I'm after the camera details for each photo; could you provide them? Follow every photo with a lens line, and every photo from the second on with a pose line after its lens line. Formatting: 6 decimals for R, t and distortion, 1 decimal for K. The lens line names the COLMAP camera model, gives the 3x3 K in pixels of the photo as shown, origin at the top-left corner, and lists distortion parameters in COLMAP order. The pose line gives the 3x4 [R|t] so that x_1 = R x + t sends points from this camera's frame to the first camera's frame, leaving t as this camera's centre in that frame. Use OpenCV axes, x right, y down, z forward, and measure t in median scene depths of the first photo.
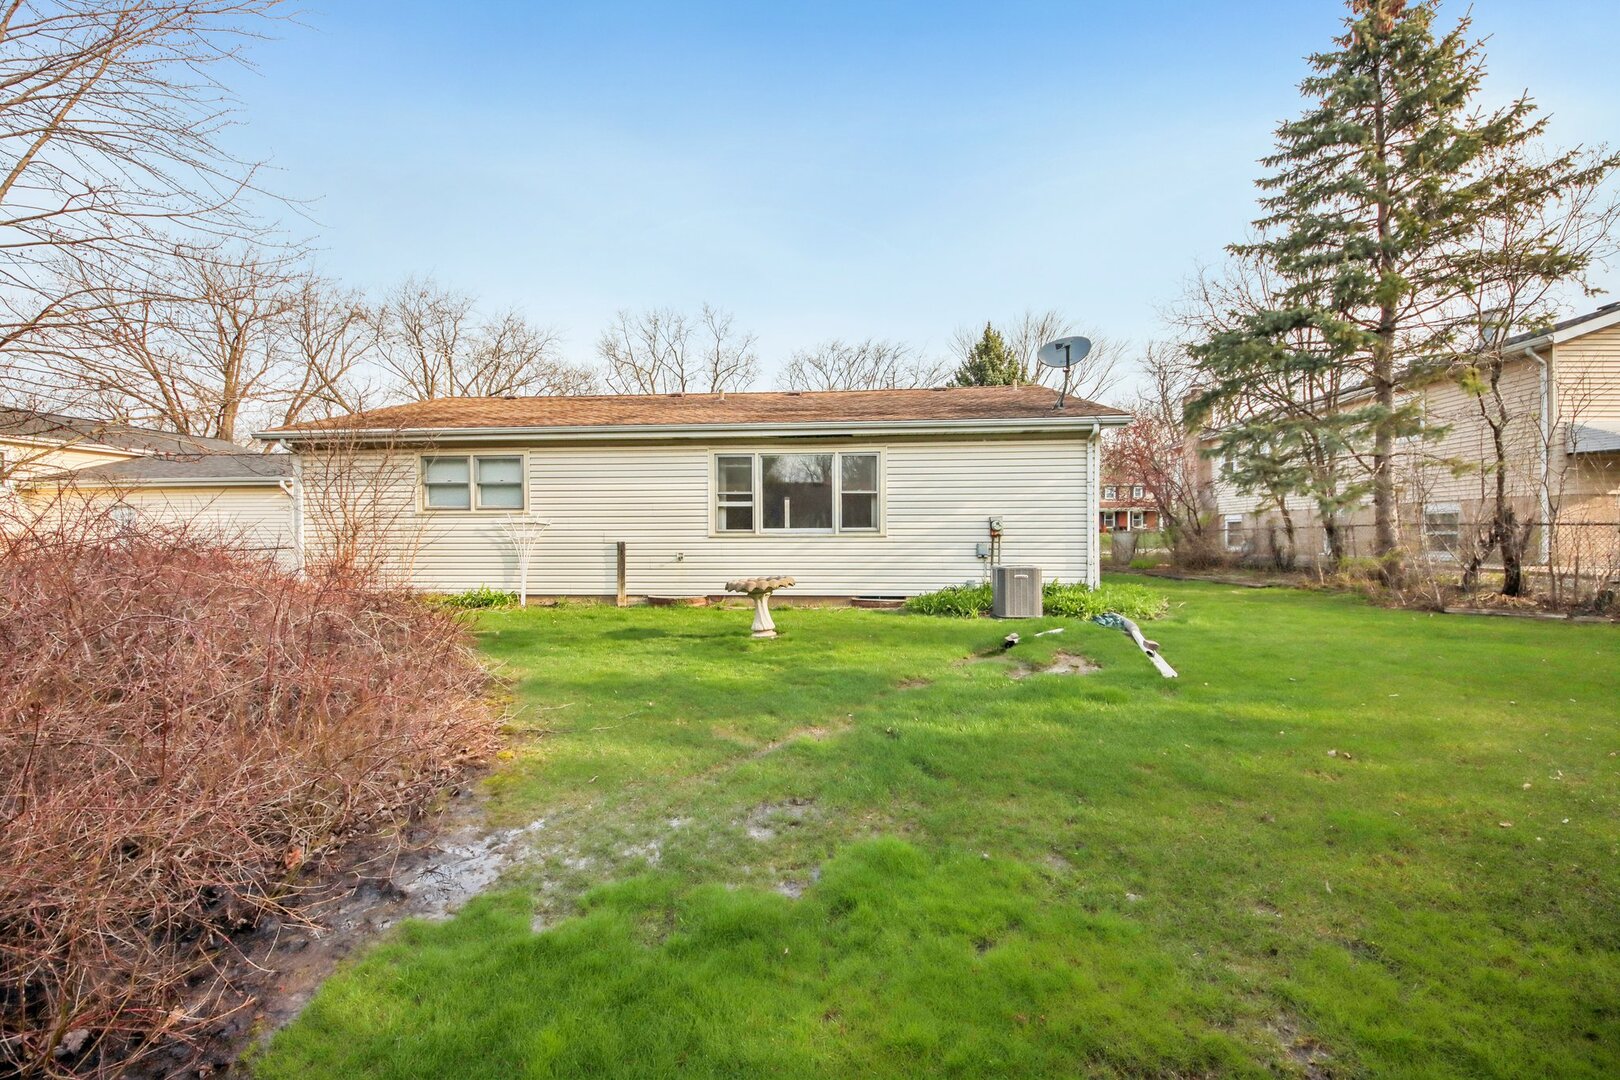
lens RADIAL K [[609.7, 0, 801.8], [0, 609.7, 534.5], [0, 0, 1]] dist [0.023527, 0.000030]
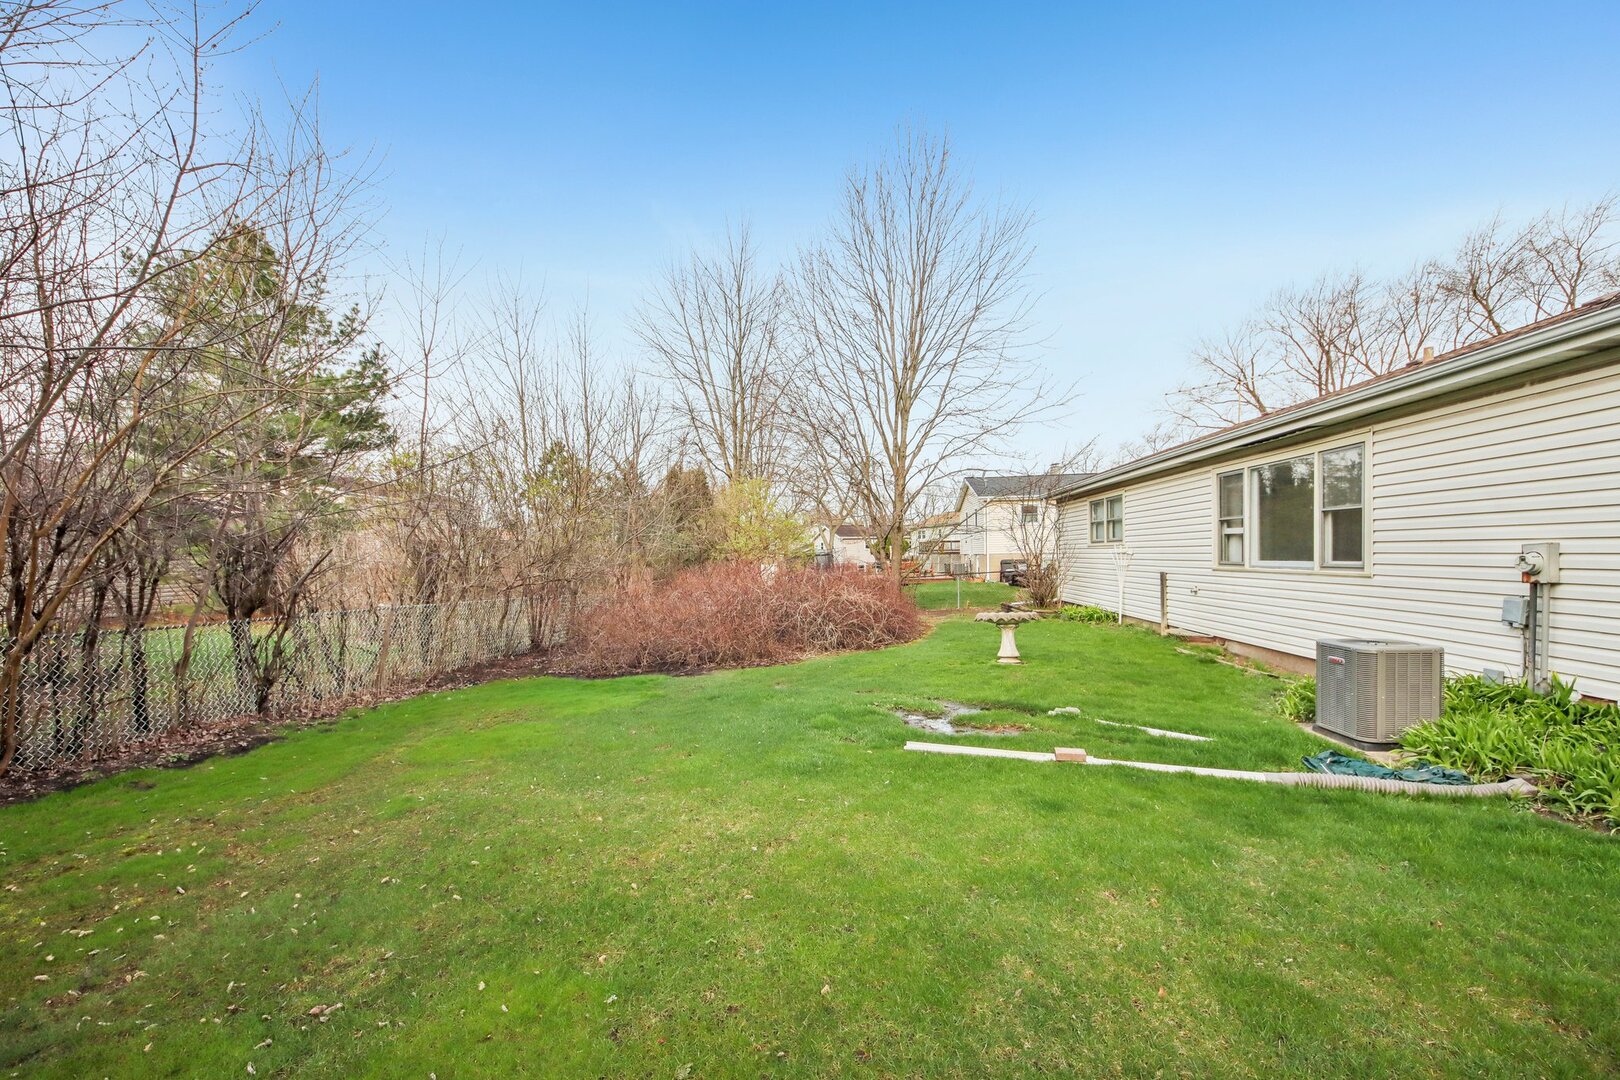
lens RADIAL K [[625.2, 0, 807.5], [0, 625.2, 573.4], [0, 0, 1]] dist [0.022143, -0.021566]
pose [[-0.014913, 0.033186, -0.999338, 0.765996], [0.023647, 0.999181, 0.032828, -0.034026], [0.999609, -0.023142, -0.015686, 0.429890]]
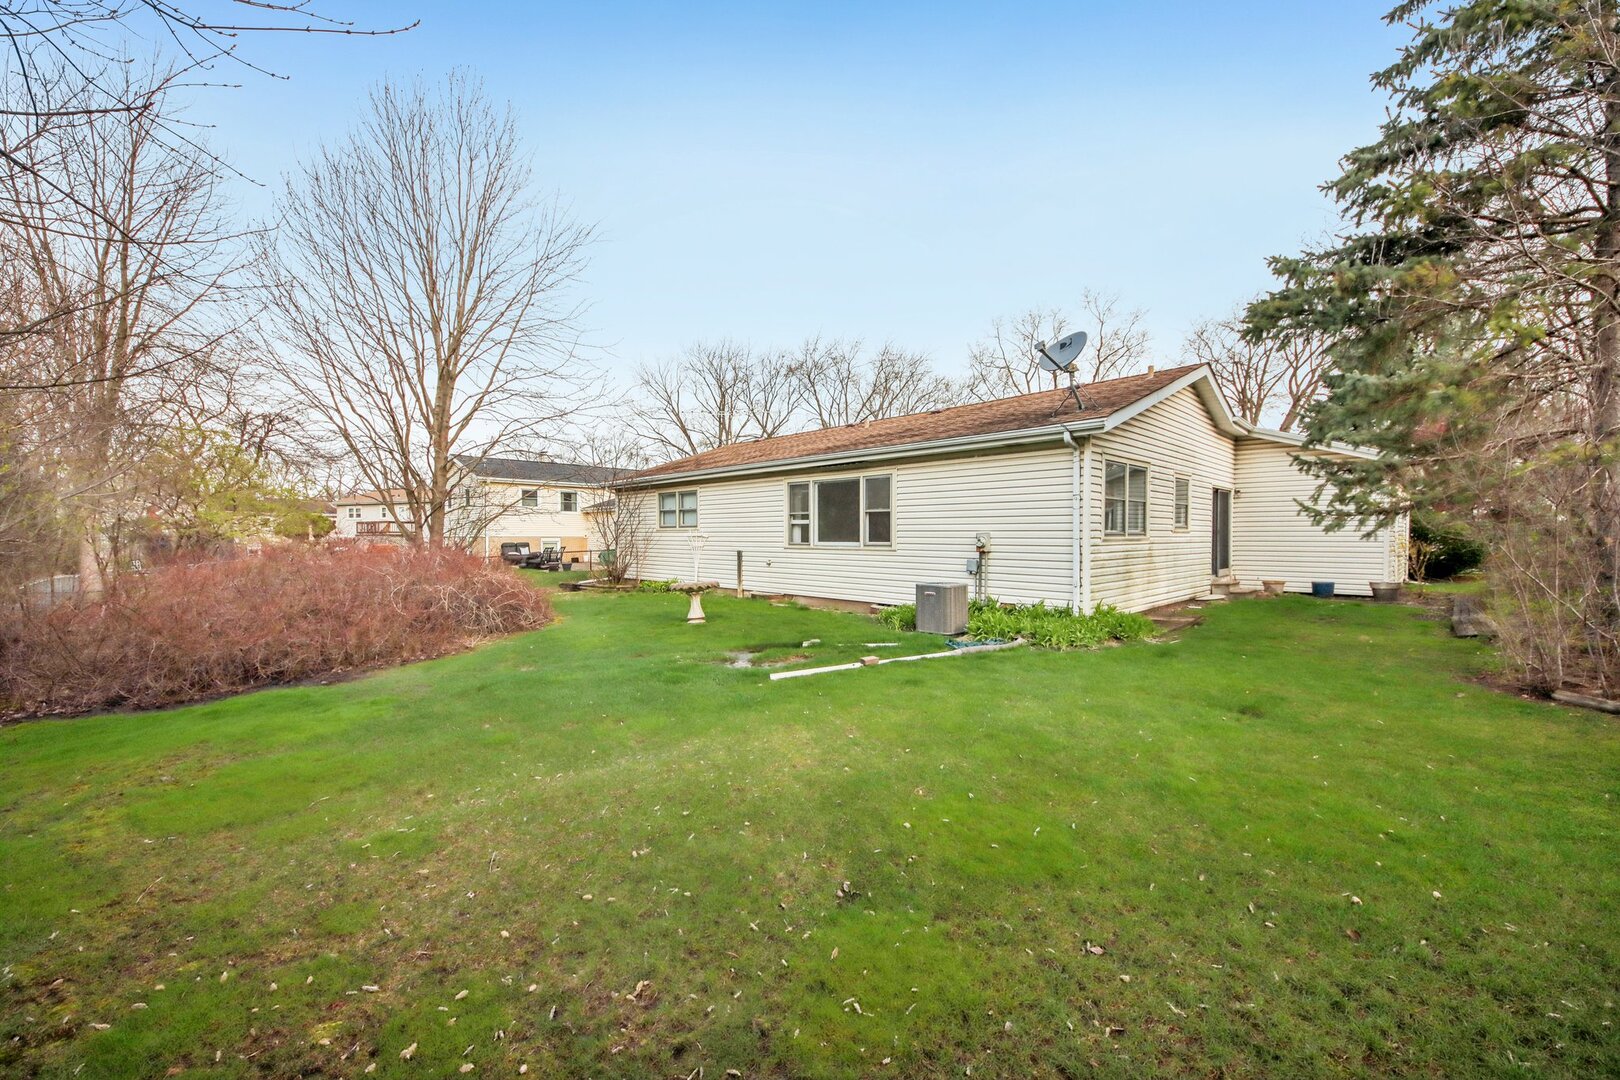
lens RADIAL K [[609.7, 0, 801.8], [0, 609.7, 534.5], [0, 0, 1]] dist [0.023527, 0.000030]
pose [[0.754768, 0.003085, -0.655985, 0.712066], [-0.001623, 0.999995, 0.002835, -0.028100], [0.655990, -0.001075, 0.754769, 0.062517]]
